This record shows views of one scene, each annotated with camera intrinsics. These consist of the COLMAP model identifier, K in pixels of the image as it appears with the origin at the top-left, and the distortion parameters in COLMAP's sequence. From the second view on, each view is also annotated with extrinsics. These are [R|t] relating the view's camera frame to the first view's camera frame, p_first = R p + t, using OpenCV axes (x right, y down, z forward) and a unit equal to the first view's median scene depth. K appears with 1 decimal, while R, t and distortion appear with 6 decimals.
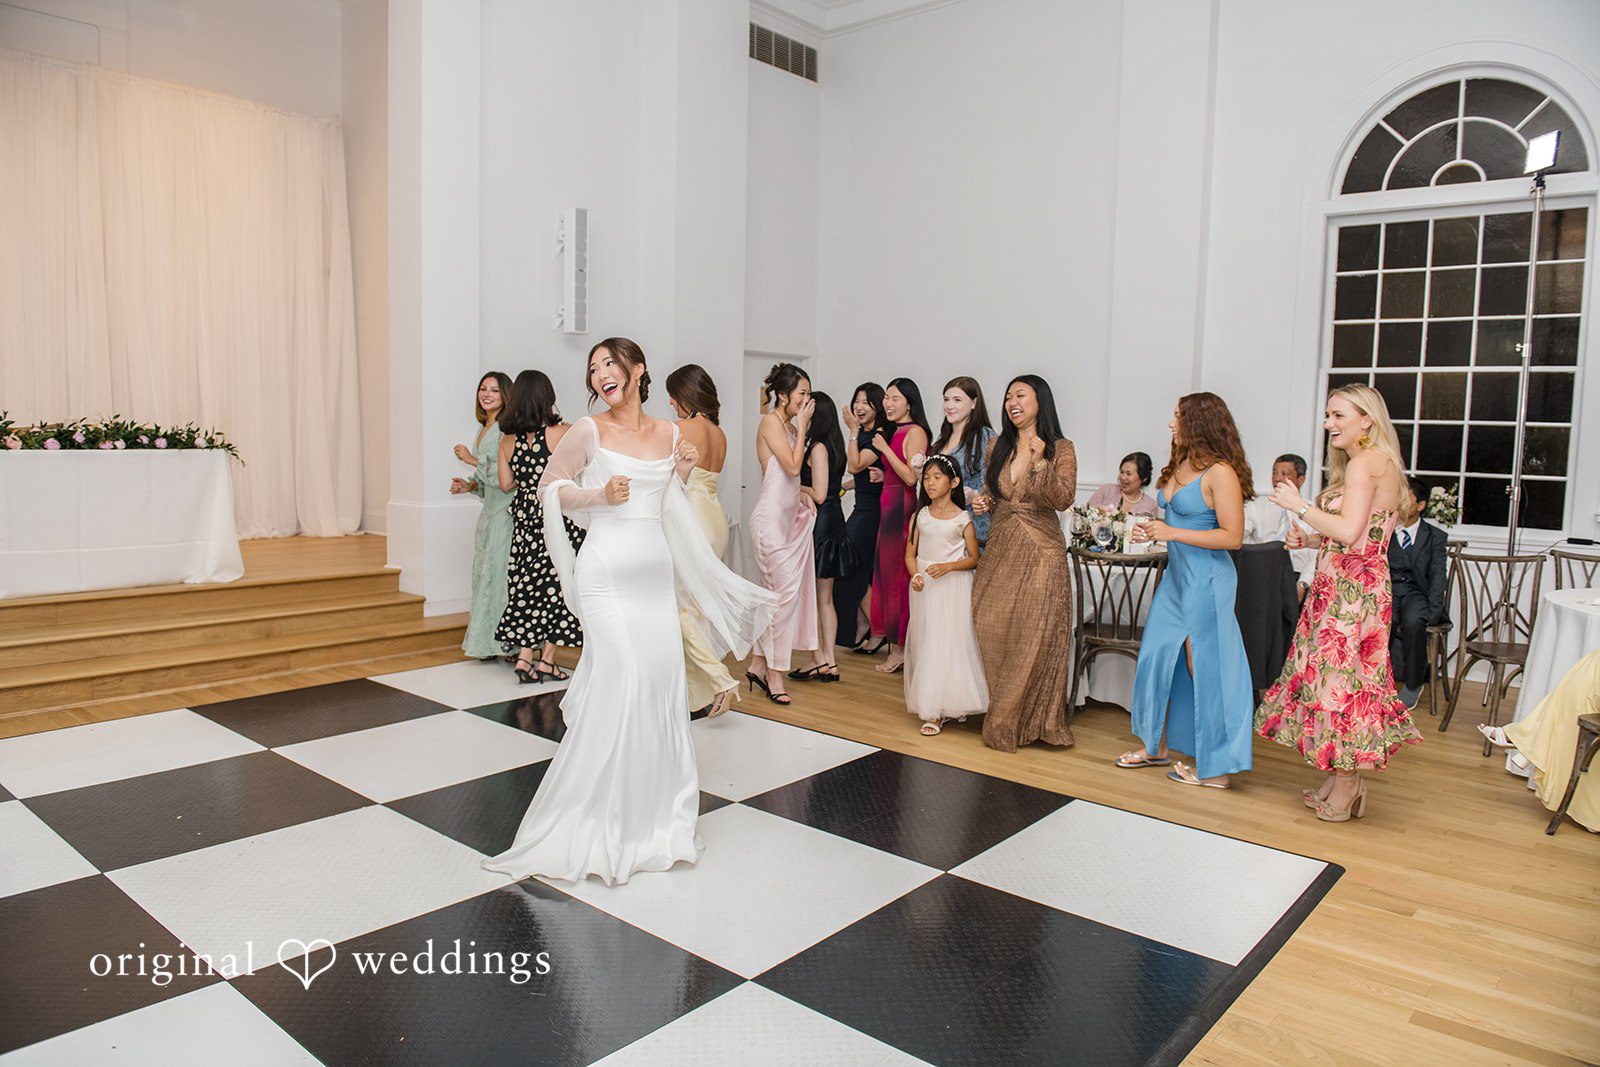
lens RADIAL K [[1103.7, 0, 801.6], [0, 1103.7, 530.8], [0, 0, 1]] dist [-0.046554, 0.000733]
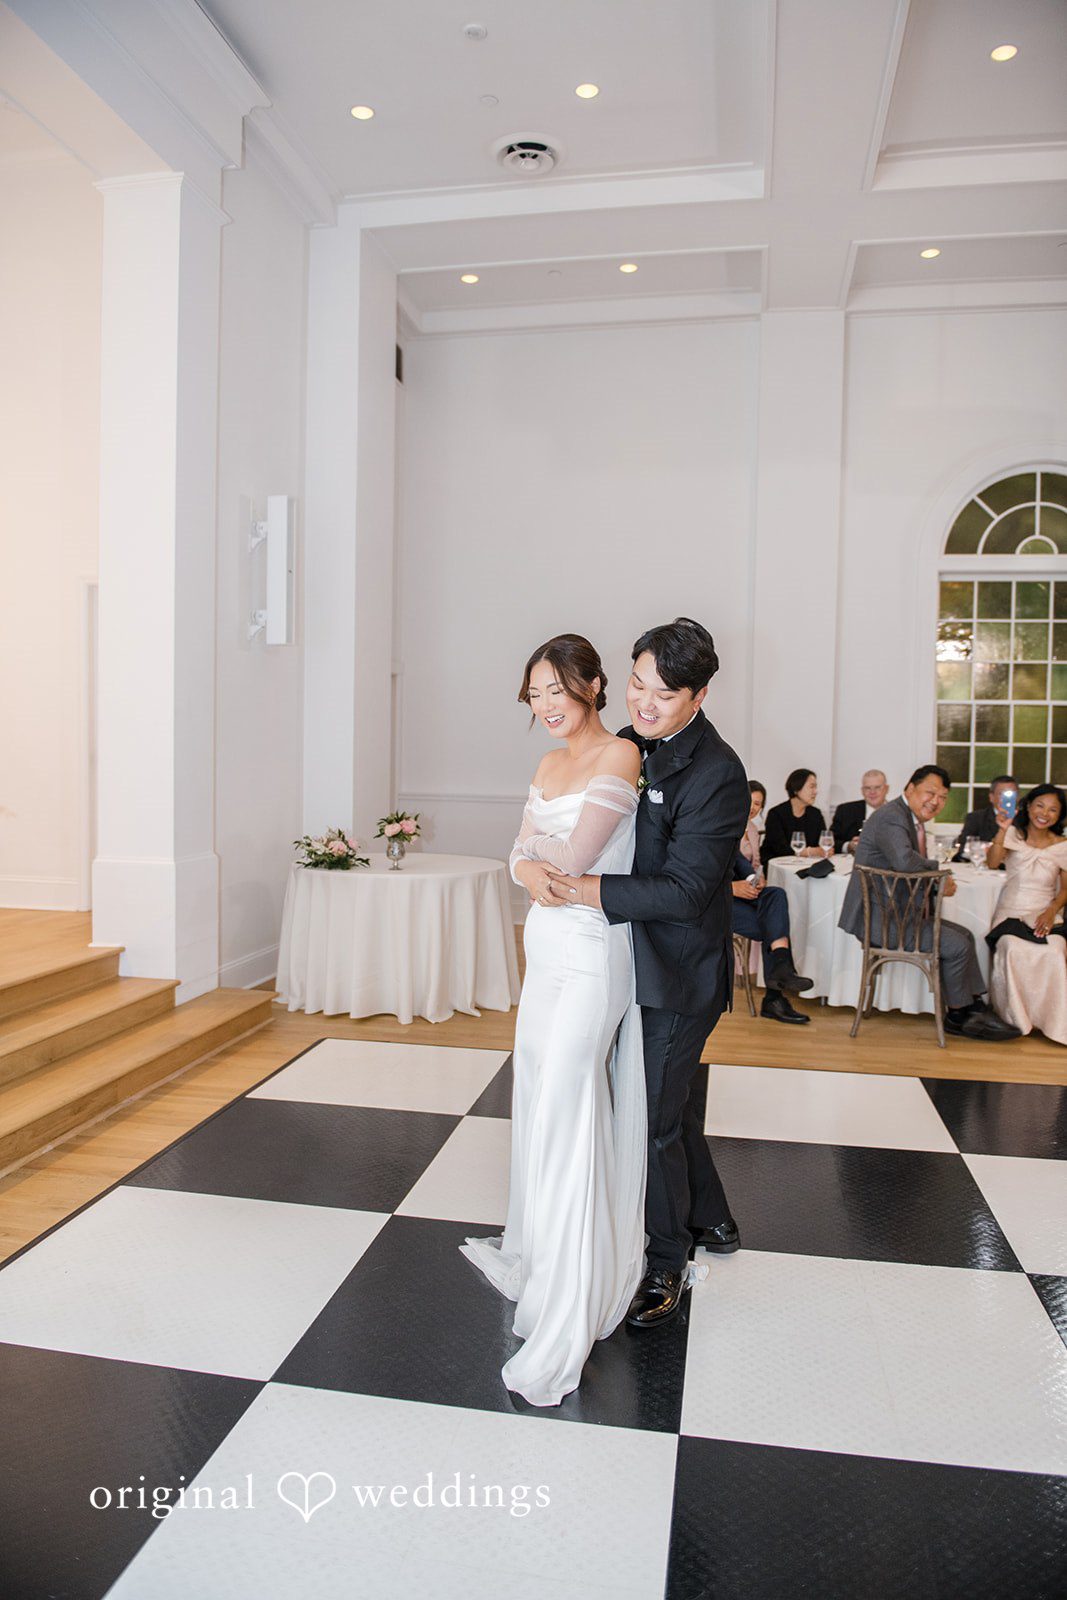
lens RADIAL K [[1103.7, 0, 532.7], [0, 1103.7, 793.1], [0, 0, 1]] dist [-0.046554, 0.000733]
pose [[0.865416, -0.028757, 0.500228, -0.547559], [0.053662, 0.997929, -0.035469, -0.033172], [-0.498172, 0.057539, 0.865167, 0.220607]]
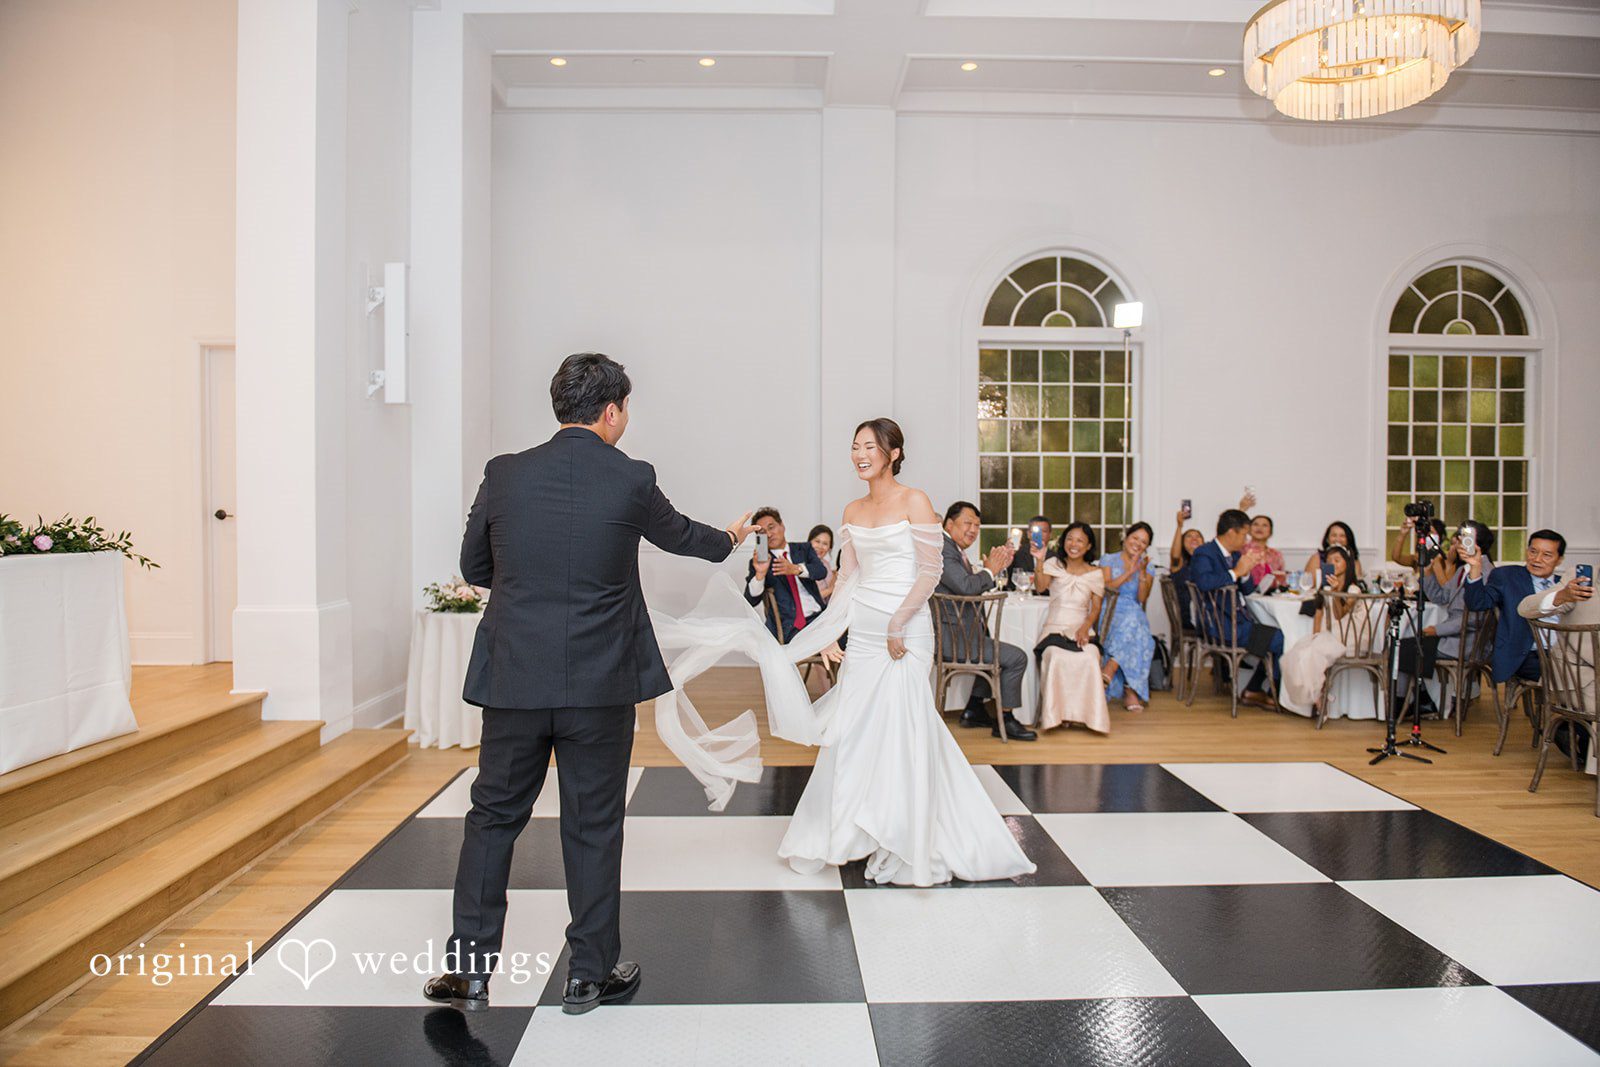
lens RADIAL K [[1093.5, 0, 796.7], [0, 1093.5, 535.0], [0, 0, 1]] dist [-0.048665, -0.004446]
pose [[0.741880, -0.039659, 0.669359, -0.661466], [0.082569, 0.996055, -0.032500, -0.024477], [-0.665429, 0.079379, 0.742228, 0.172884]]
